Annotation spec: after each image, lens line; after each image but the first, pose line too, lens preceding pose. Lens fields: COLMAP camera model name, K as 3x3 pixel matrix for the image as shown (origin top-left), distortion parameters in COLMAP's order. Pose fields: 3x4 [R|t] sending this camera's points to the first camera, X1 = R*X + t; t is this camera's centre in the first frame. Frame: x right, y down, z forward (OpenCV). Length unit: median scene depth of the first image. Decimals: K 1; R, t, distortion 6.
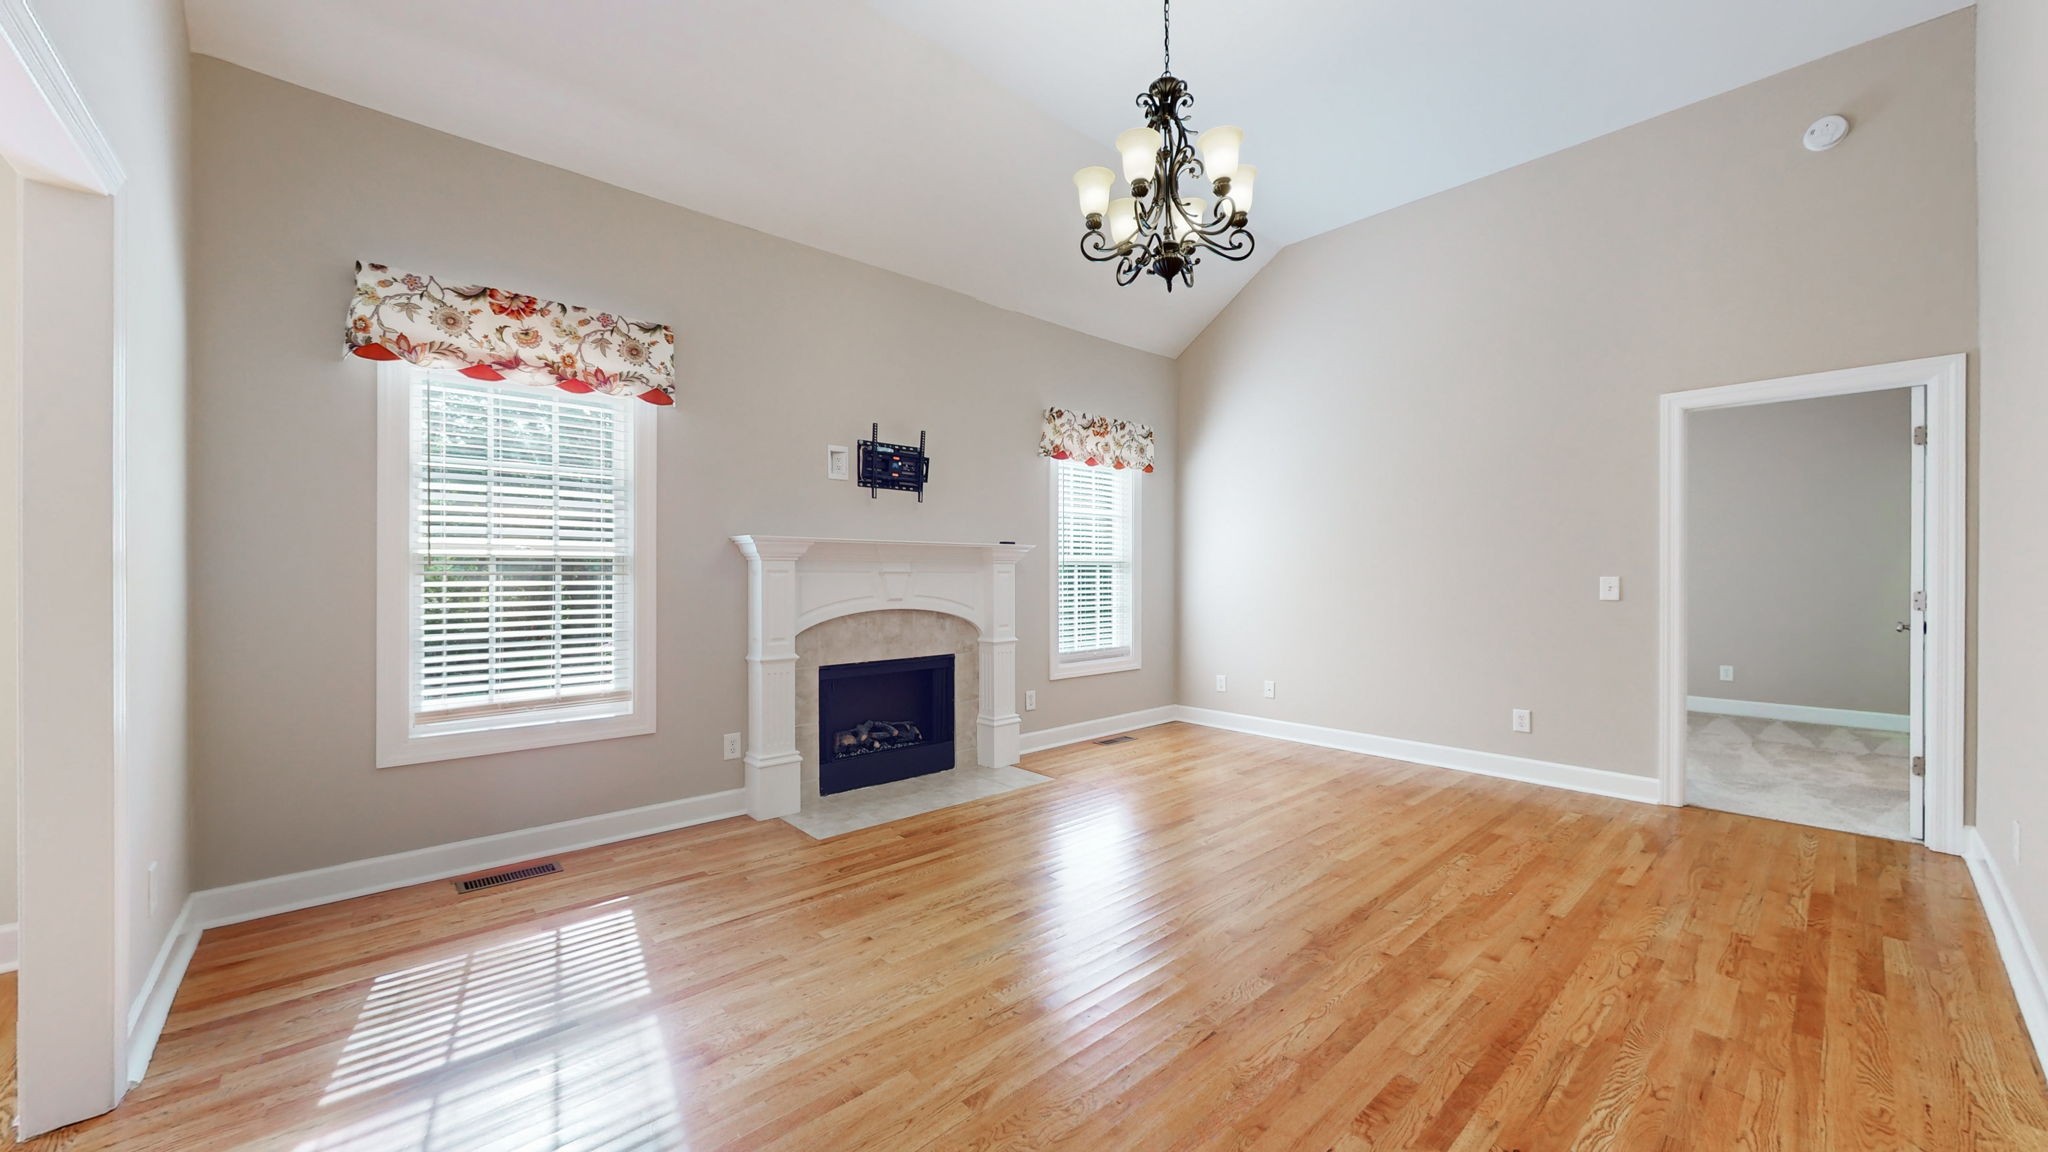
lens RADIAL K [[752.0, 0, 1024.0], [0, 752.0, 576.0], [0, 0, 1]] dist [0.002808, 0.000328]
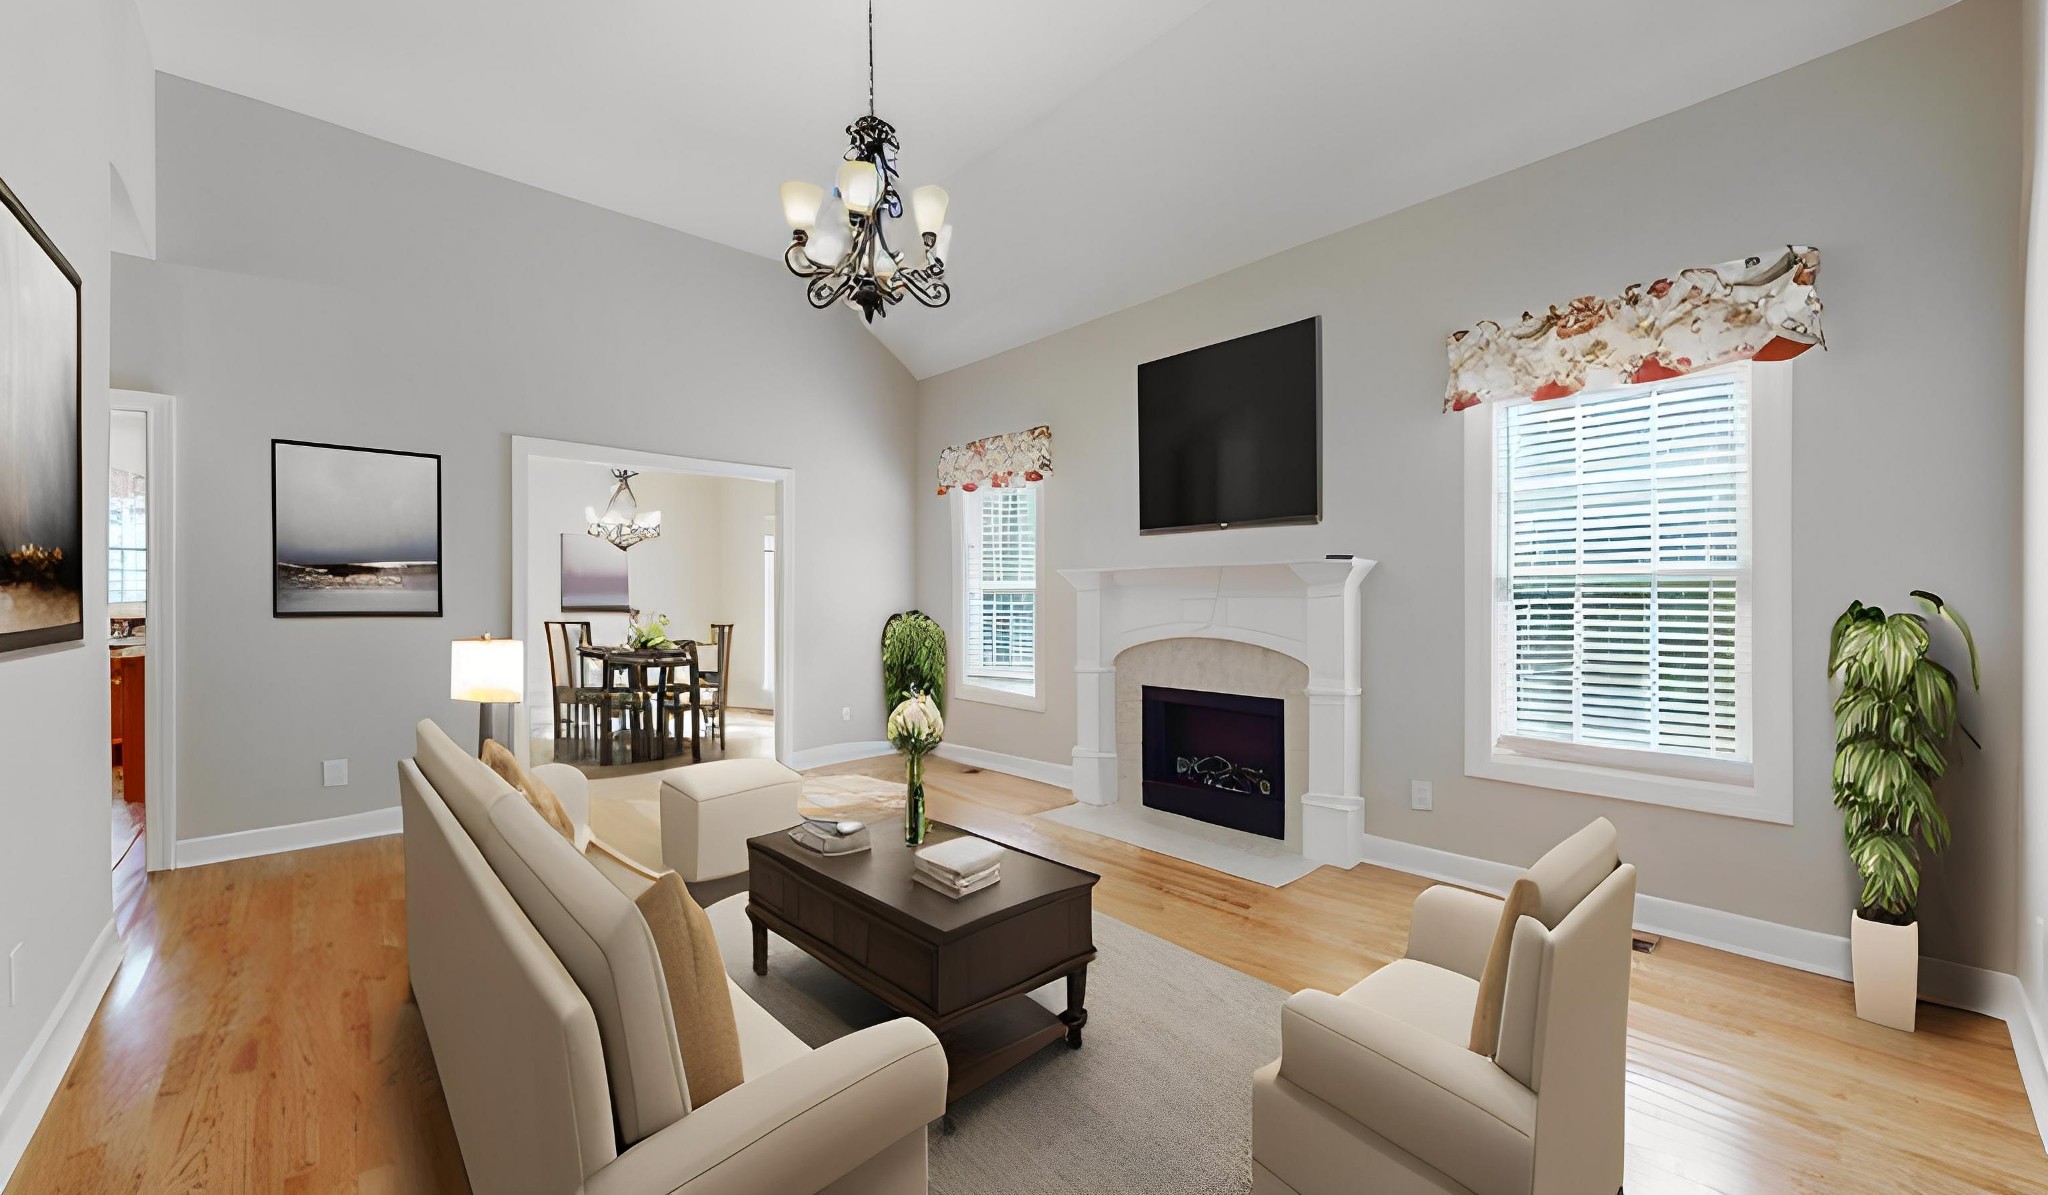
lens RADIAL K [[767.1, 0, 1021.8], [0, 767.1, 603.9], [0, 0, 1]] dist [-0.000026, -0.000043]
pose [[0.010755, 0.006402, -0.999922, 0.635586], [-0.001586, 0.999978, 0.006386, -0.003458], [0.999941, 0.001517, 0.010765, 0.618550]]
